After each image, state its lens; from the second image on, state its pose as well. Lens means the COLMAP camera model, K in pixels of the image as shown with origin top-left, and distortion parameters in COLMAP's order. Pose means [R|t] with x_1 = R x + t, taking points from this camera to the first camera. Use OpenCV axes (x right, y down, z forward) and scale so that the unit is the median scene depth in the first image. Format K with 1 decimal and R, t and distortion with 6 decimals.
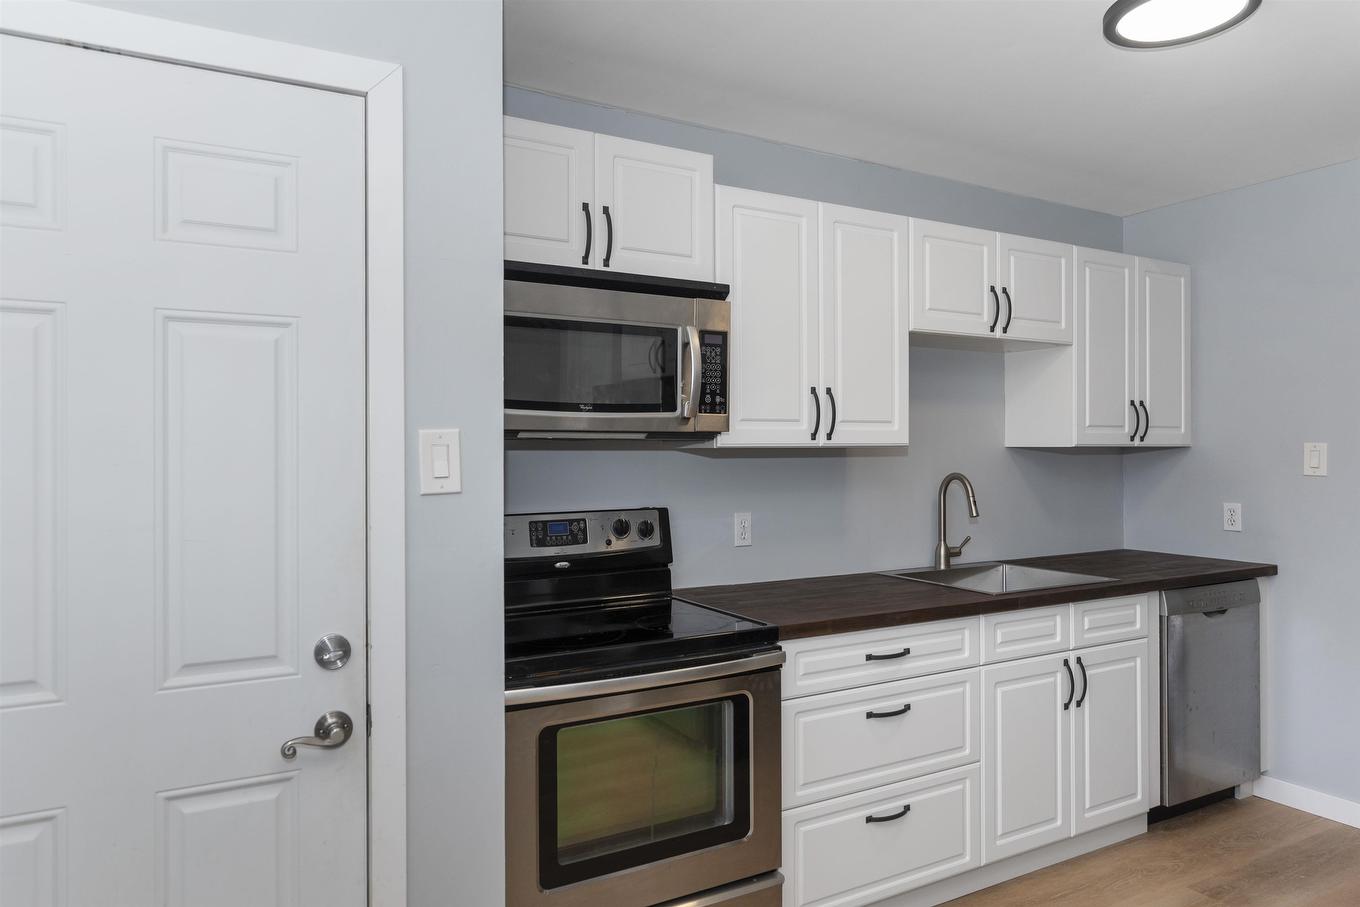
lens RADIAL K [[886.5, 0, 680.0], [0, 886.5, 453.5], [0, 0, 1]] dist [0.003038, 0.001680]
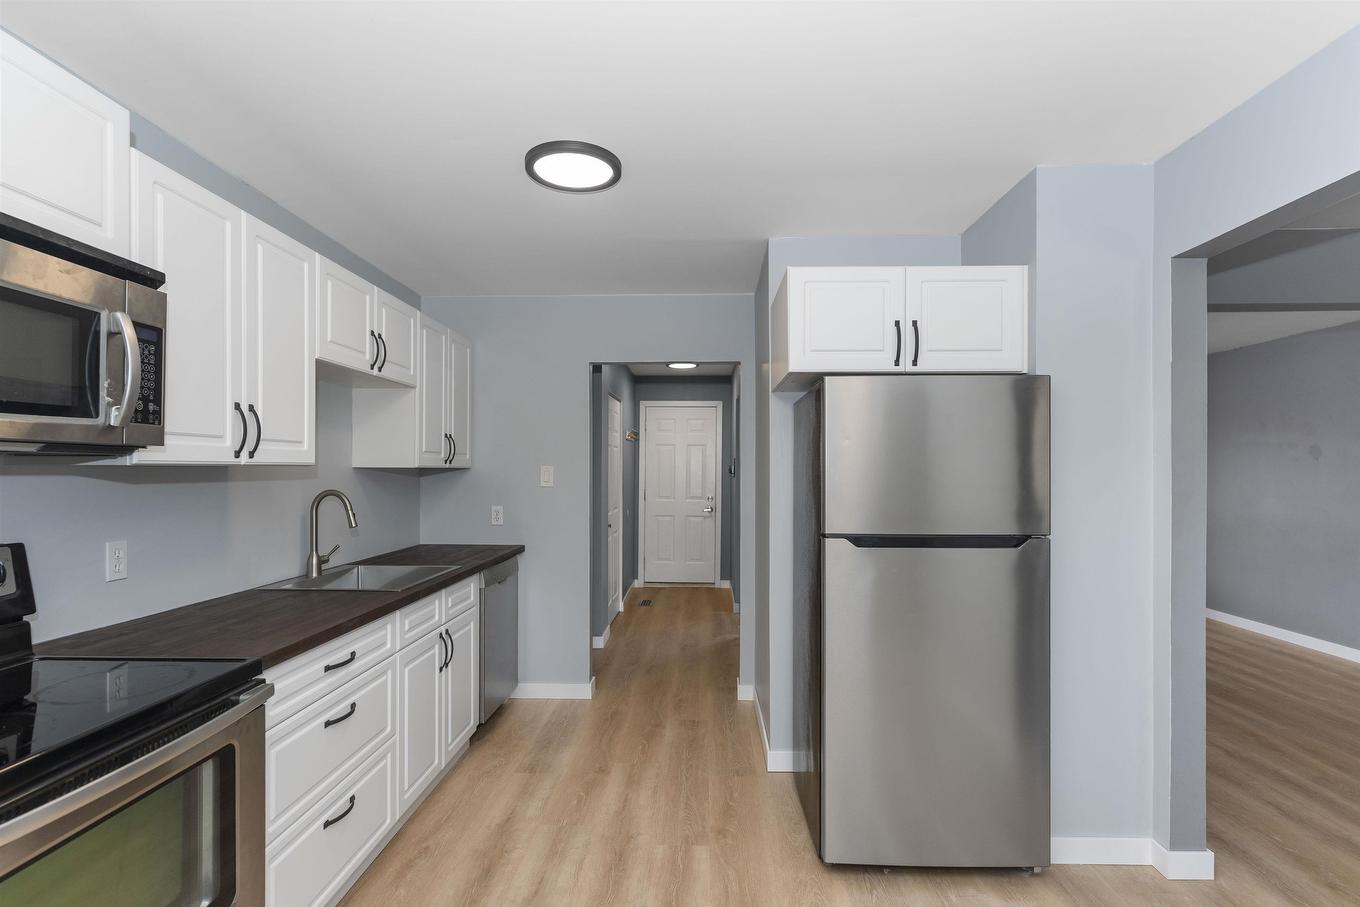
lens RADIAL K [[652.9, 0, 679.1], [0, 652.9, 475.0], [0, 0, 1]] dist [0.000693, 0.000442]
pose [[0.521048, -0.001513, 0.853526, -0.202285], [-0.000166, 0.999998, 0.001874, 0.001762], [-0.853527, -0.001118, 0.521047, 0.226640]]
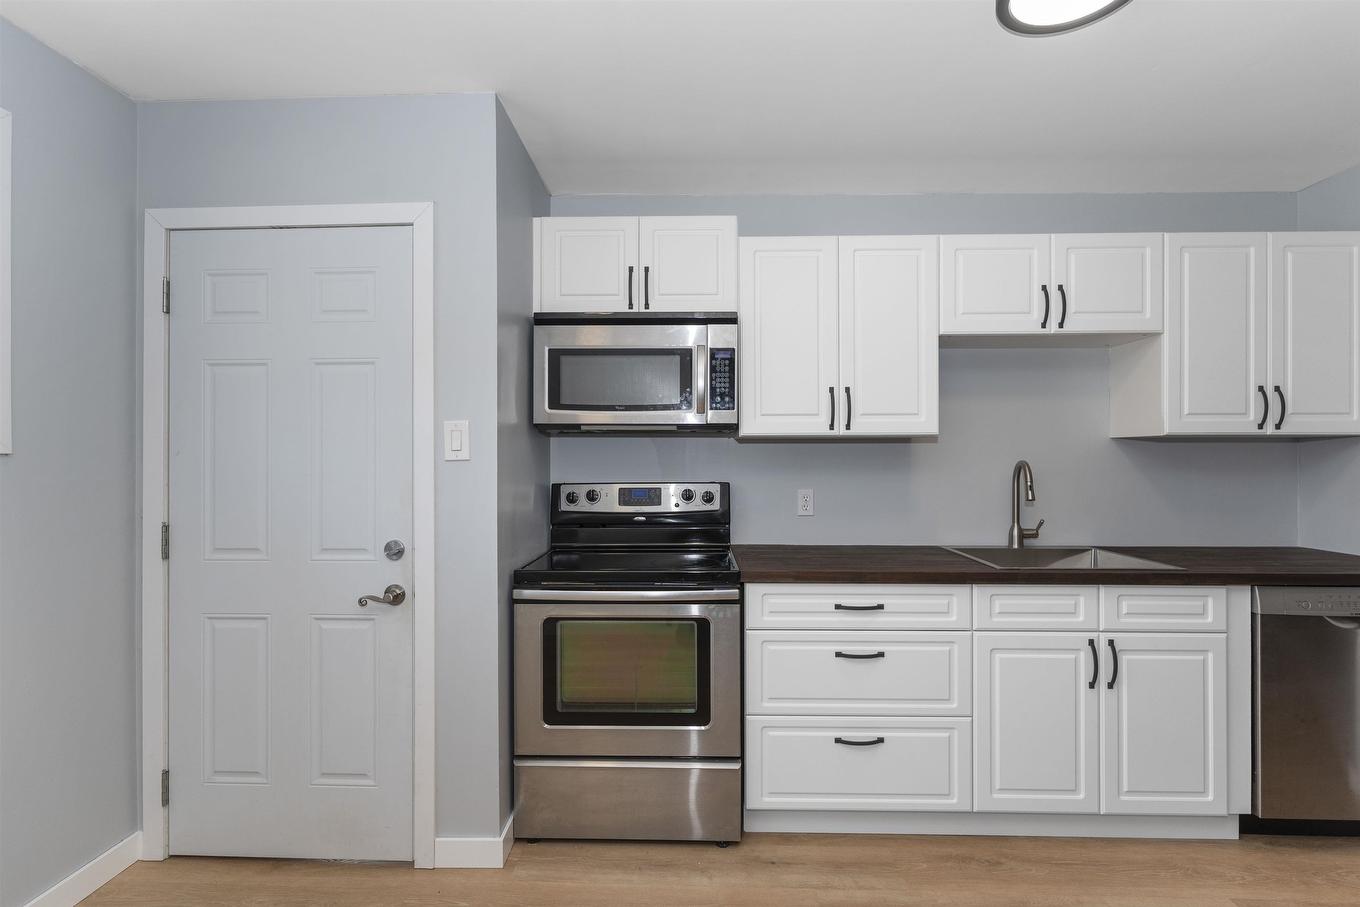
lens RADIAL K [[644.7, 0, 690.3], [0, 644.7, 463.2], [0, 0, 1]] dist [0.000599, -0.000036]
pose [[0.857701, 0.005197, -0.514123, 0.444285], [-0.003313, 0.999984, 0.004581, 0.027679], [0.514139, -0.002226, 0.857704, 0.128705]]
